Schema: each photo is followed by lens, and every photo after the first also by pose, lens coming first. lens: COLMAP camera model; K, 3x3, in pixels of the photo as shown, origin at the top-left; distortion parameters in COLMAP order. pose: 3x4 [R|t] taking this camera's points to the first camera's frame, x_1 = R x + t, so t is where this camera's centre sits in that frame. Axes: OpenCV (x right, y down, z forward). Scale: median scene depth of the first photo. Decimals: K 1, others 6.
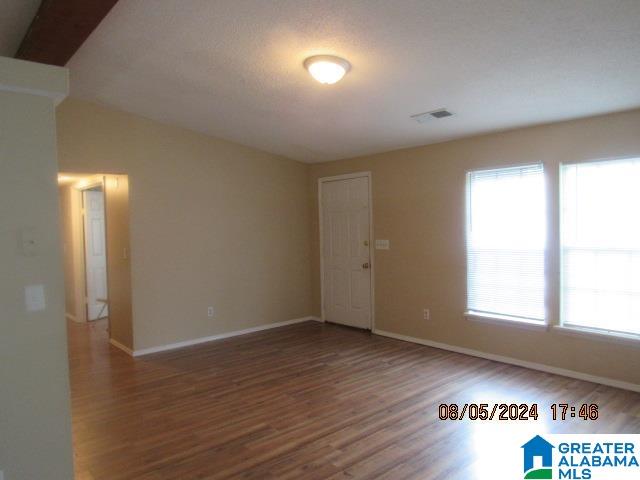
lens RADIAL K [[458.8, 0, 320.0], [0, 458.8, 240.0], [0, 0, 1]] dist [-0.023138, -0.000011]
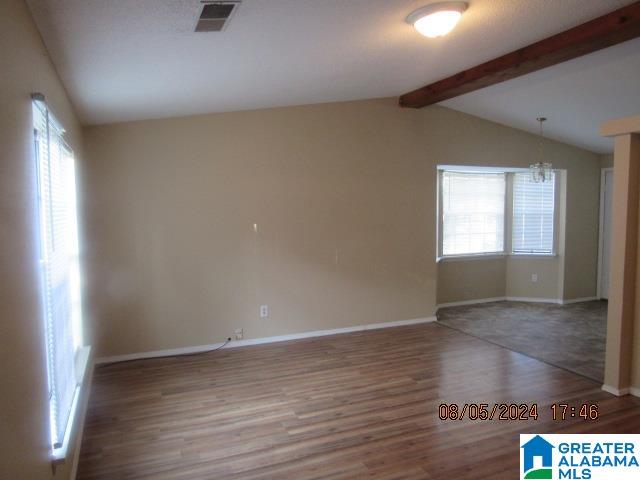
lens RADIAL K [[458.8, 0, 320.0], [0, 458.8, 240.0], [0, 0, 1]] dist [-0.023138, -0.000011]
pose [[-0.949132, 0.013375, 0.314593, -0.033148], [0.049331, 0.993076, 0.106609, -0.081555], [-0.310989, 0.116706, -0.943221, 1.744302]]
